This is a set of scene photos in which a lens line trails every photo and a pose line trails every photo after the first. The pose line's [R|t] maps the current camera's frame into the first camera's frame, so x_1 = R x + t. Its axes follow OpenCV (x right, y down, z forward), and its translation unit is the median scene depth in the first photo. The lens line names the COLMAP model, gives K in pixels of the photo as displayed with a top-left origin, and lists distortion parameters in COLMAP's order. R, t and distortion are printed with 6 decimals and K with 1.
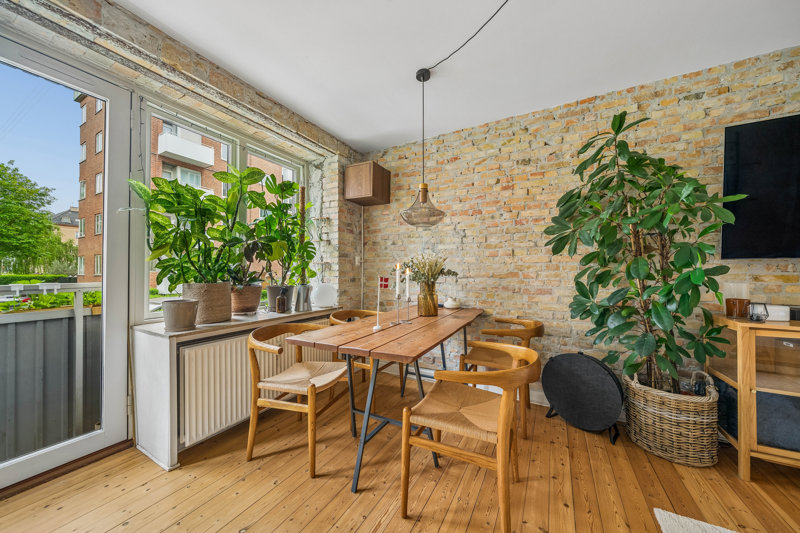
lens RADIAL K [[276.3, 0, 406.6], [0, 276.3, 265.8], [0, 0, 1]] dist [-0.004016, -0.000184]
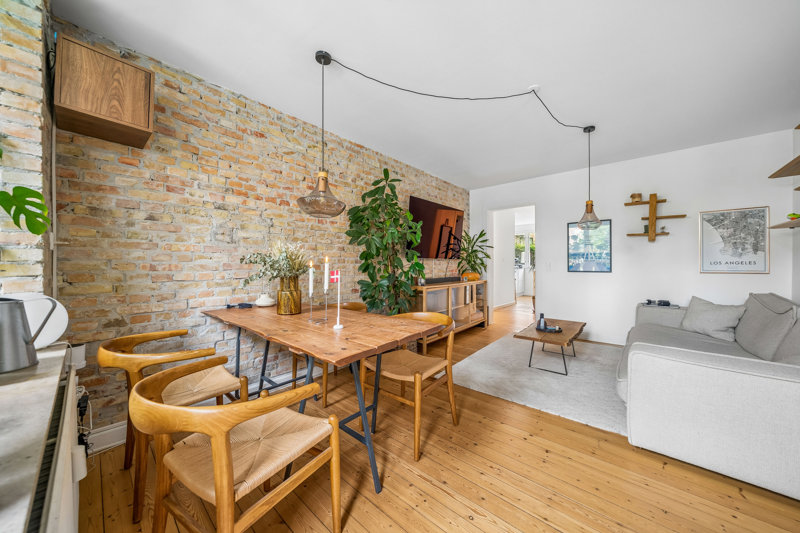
lens RADIAL K [[274.6, 0, 401.7], [0, 274.6, 263.1], [0, 0, 1]] dist [-0.001811, -0.000106]
pose [[0.225362, 0.004706, 0.974264, -0.794208], [-0.016894, 0.999857, -0.000922, 0.014099], [-0.974129, -0.016251, 0.225409, 0.513228]]
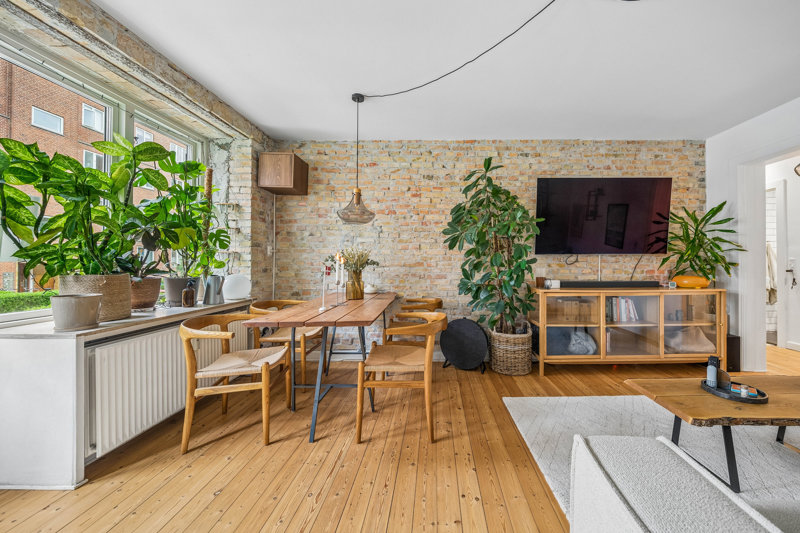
lens RADIAL K [[287.5, 0, 436.8], [0, 287.5, 259.2], [0, 0, 1]] dist [0.000732, 0.000010]
pose [[0.881074, 0.004701, 0.472955, -0.221434], [-0.009438, 0.999926, 0.007643, -0.002487], [-0.472884, -0.011198, 0.881053, -0.267310]]
